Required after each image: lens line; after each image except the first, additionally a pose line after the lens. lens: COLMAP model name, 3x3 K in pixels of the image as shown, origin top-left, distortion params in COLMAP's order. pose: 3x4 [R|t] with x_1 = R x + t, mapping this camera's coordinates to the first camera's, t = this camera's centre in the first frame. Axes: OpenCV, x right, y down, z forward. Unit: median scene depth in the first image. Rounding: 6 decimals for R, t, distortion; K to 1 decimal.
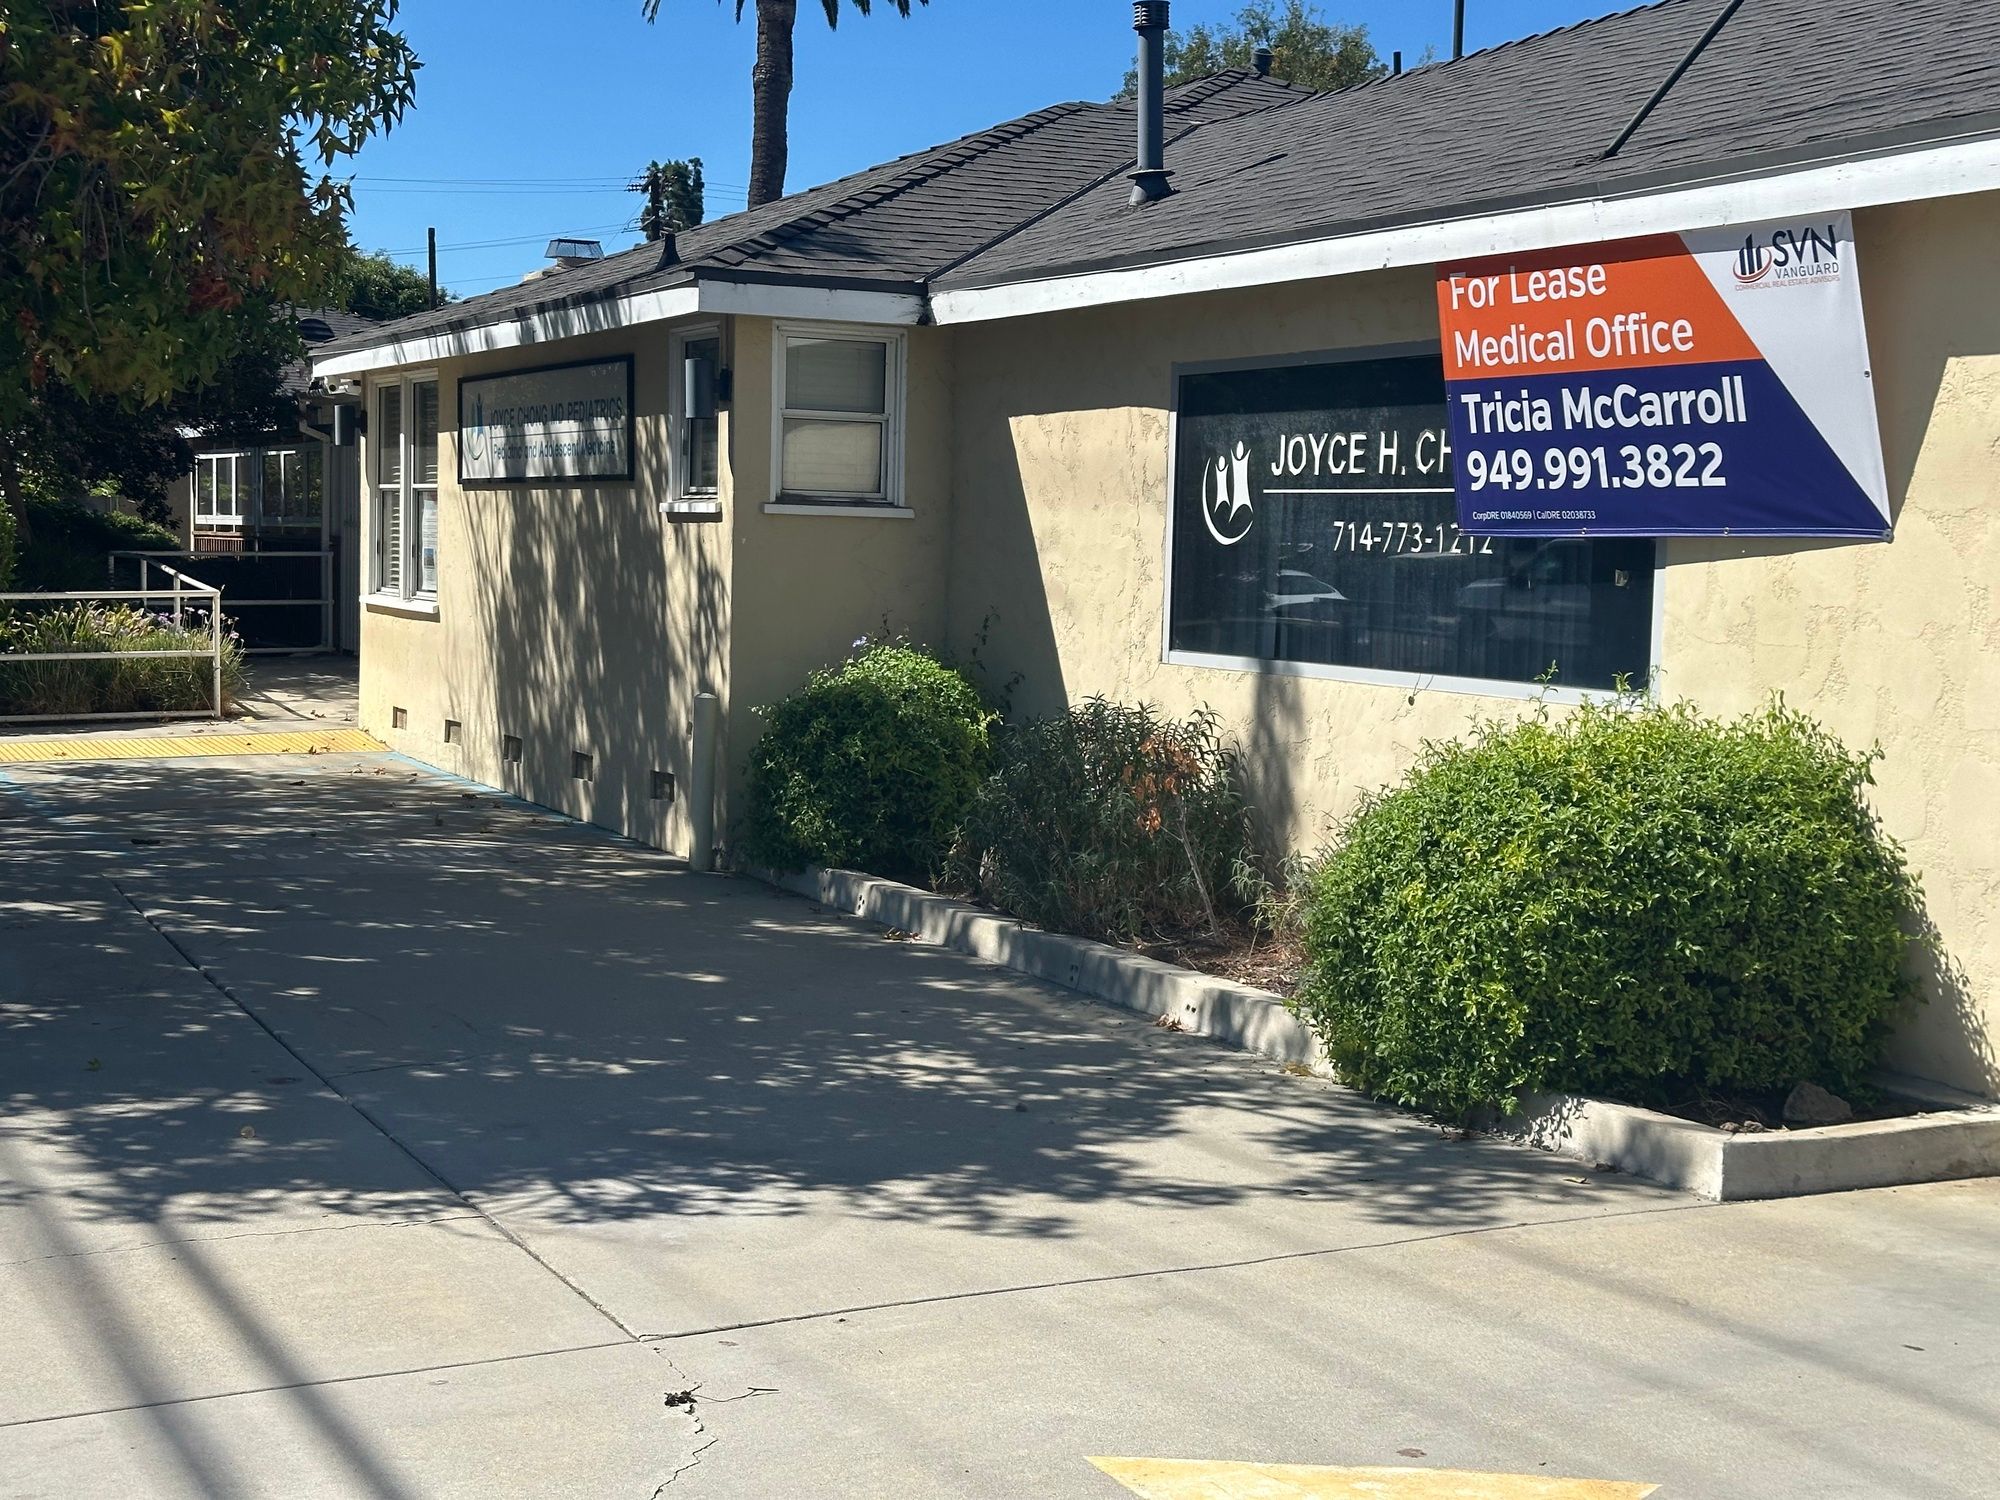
lens RADIAL K [[2723.1, 0, 1000.0], [0, 2723.1, 750.0], [0, 0, 1]] dist [0.180194, -0.356758]
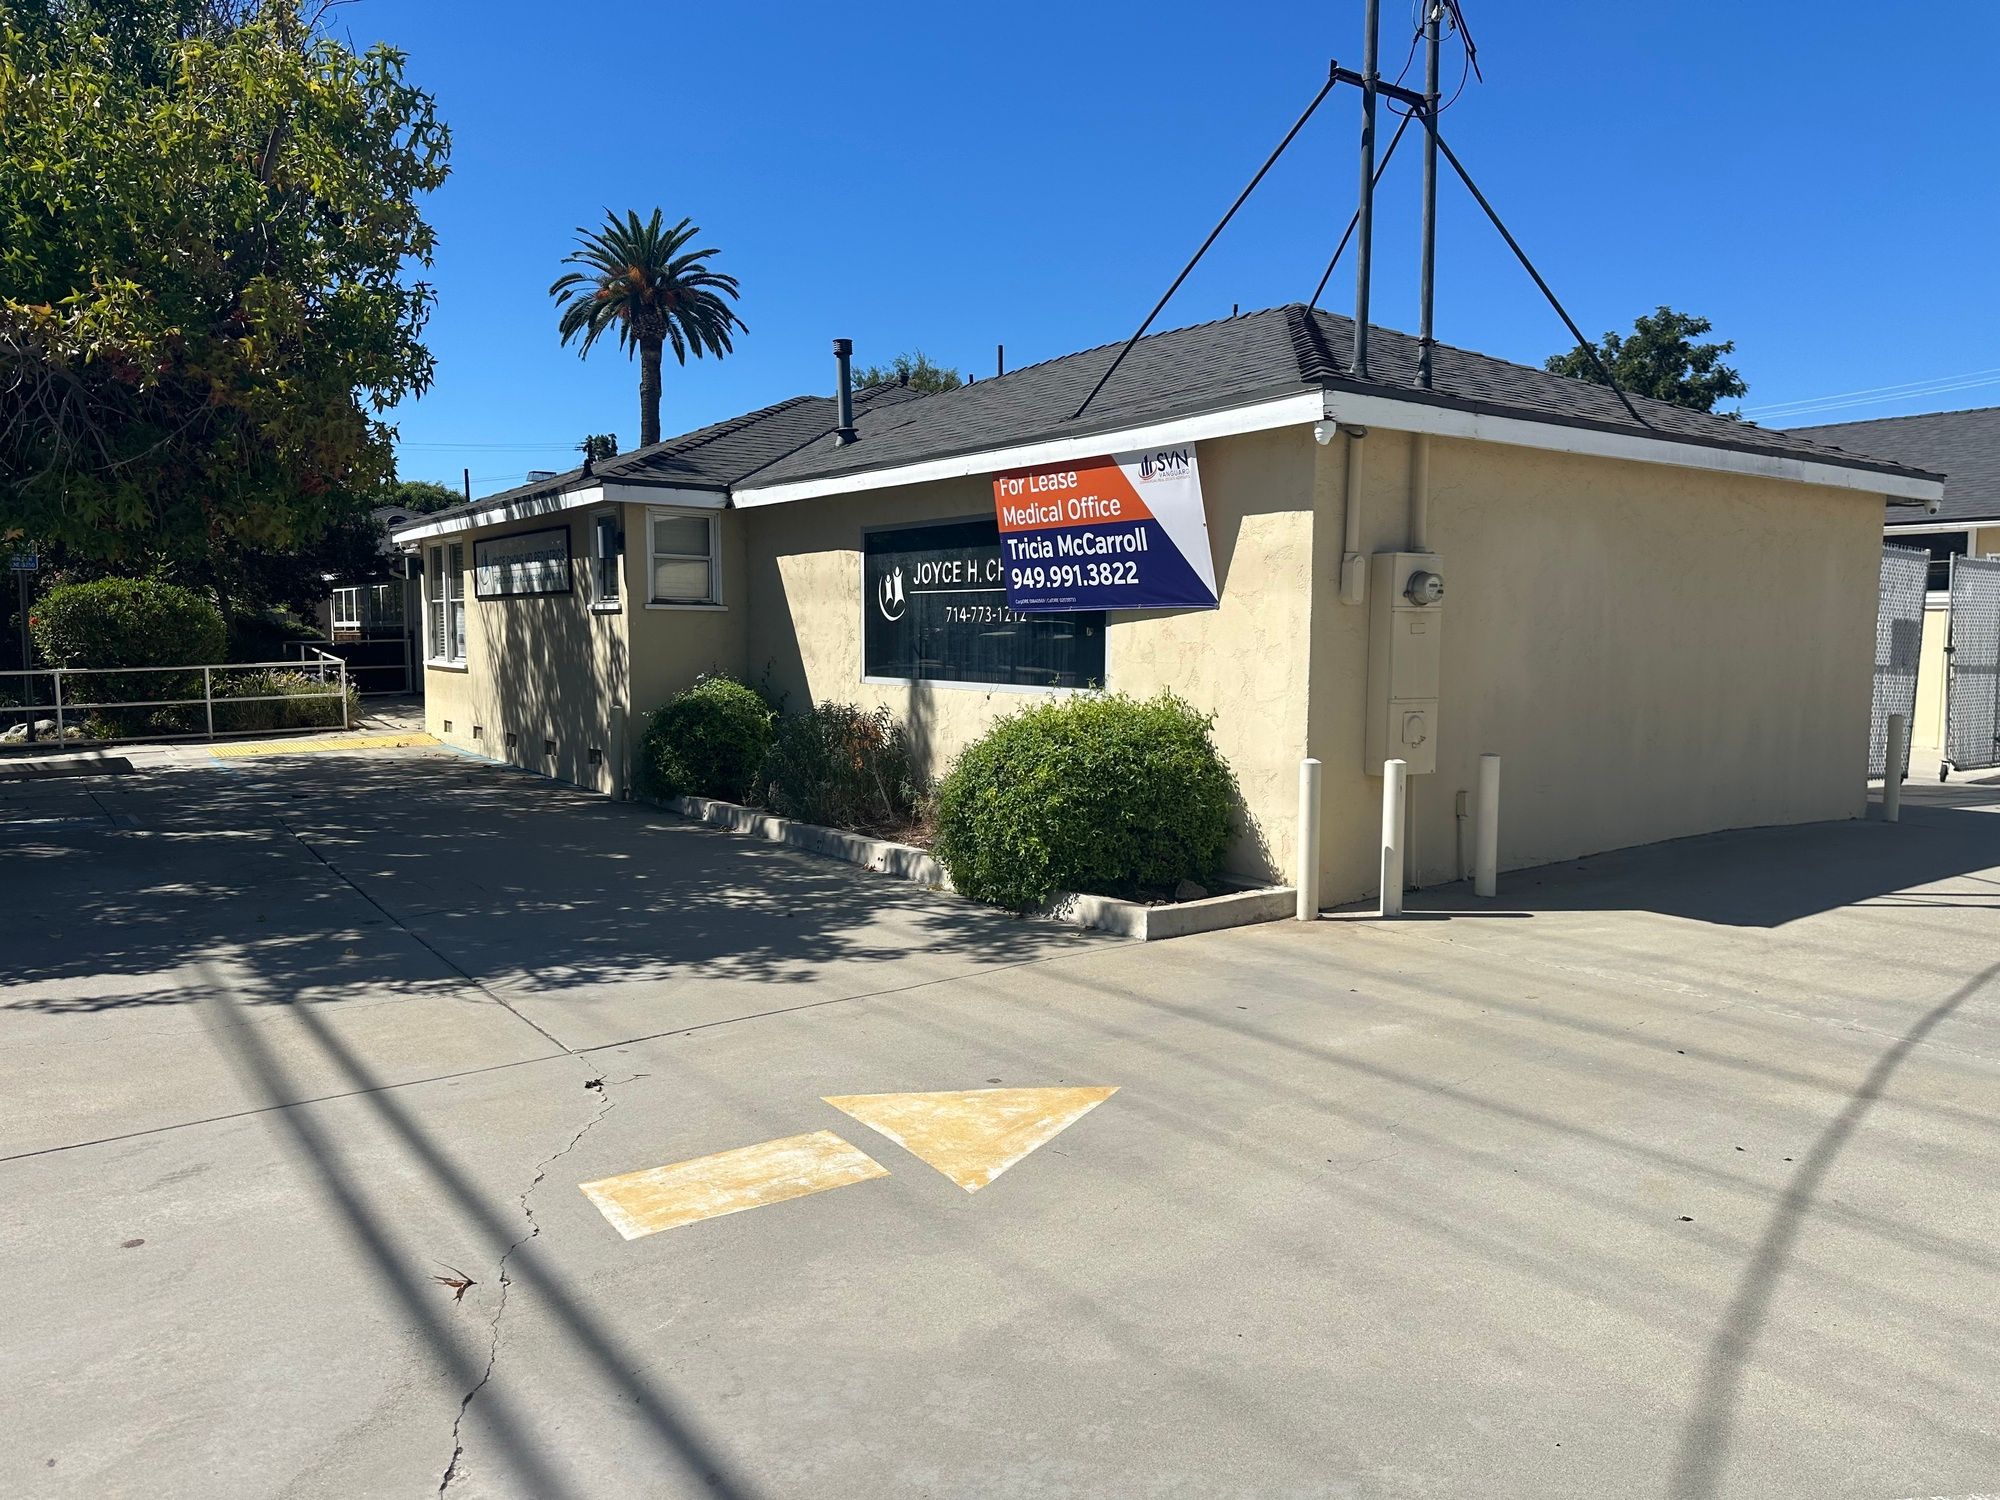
lens RADIAL K [[1360.2, 0, 1009.8], [0, 1360.2, 760.0], [0, 0, 1]] dist [0.167971, -0.324865]
pose [[0.986559, -0.034783, 0.159660, 0.008881], [0.031881, 0.999277, 0.020699, 0.007730], [-0.160264, -0.015331, 0.986955, 0.036426]]
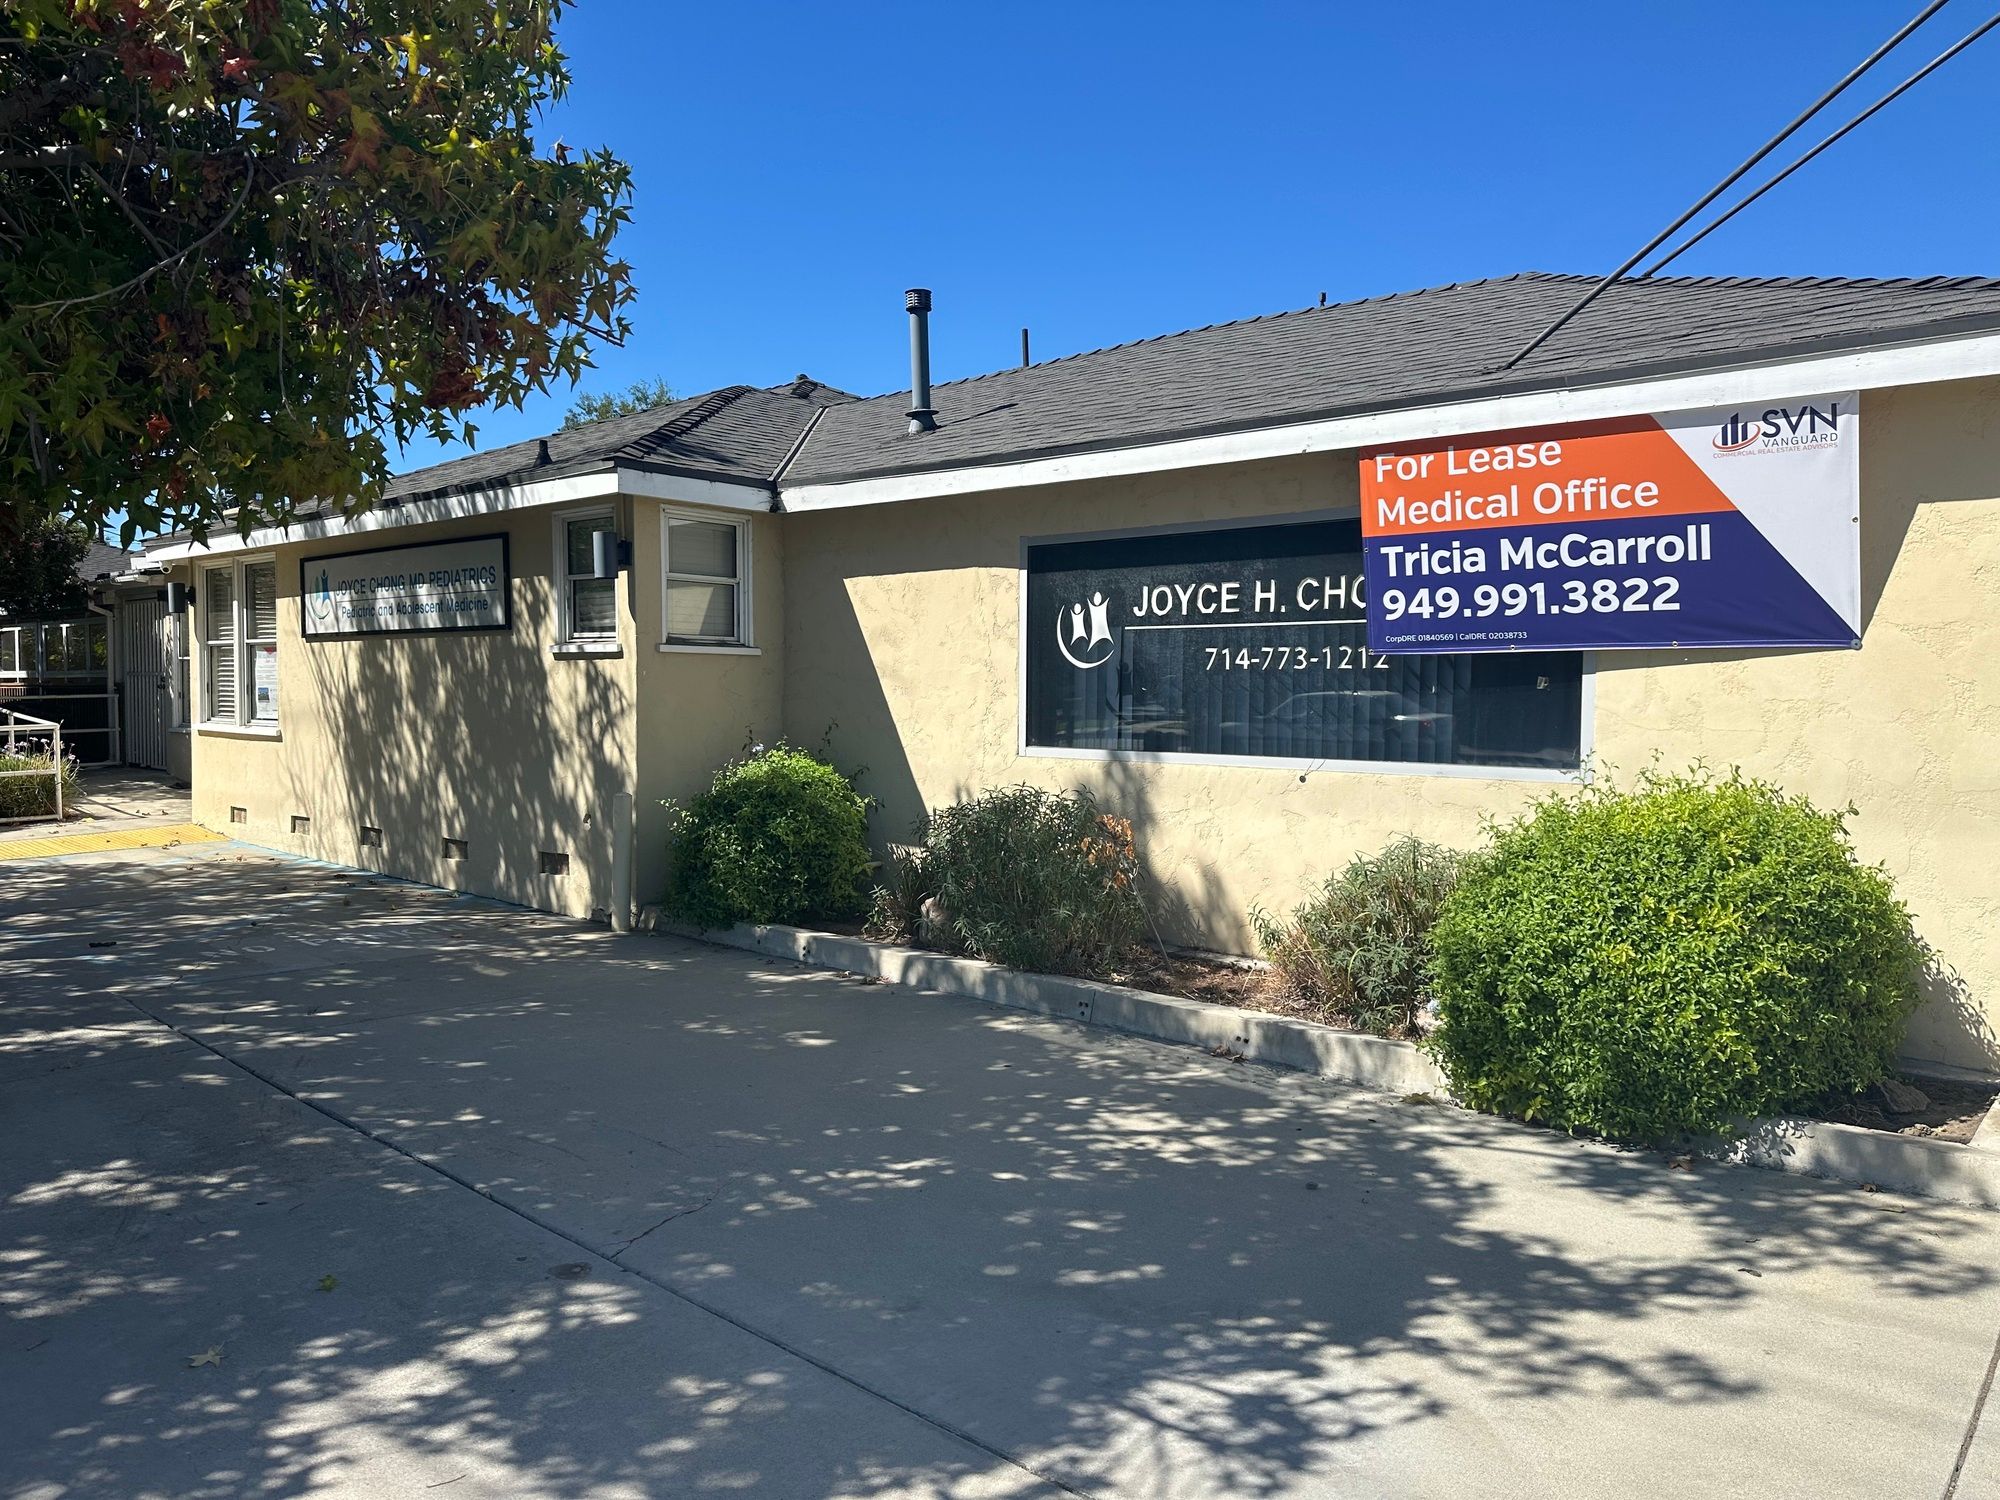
lens RADIAL K [[1370.3, 0, 992.9], [0, 1370.3, 777.1], [0, 0, 1]] dist [0.118105, -0.185394]
pose [[0.925603, -0.040840, 0.376286, -0.270525], [0.043982, 0.999032, 0.000240, -0.028401], [-0.375932, 0.016328, 0.926504, 0.471469]]
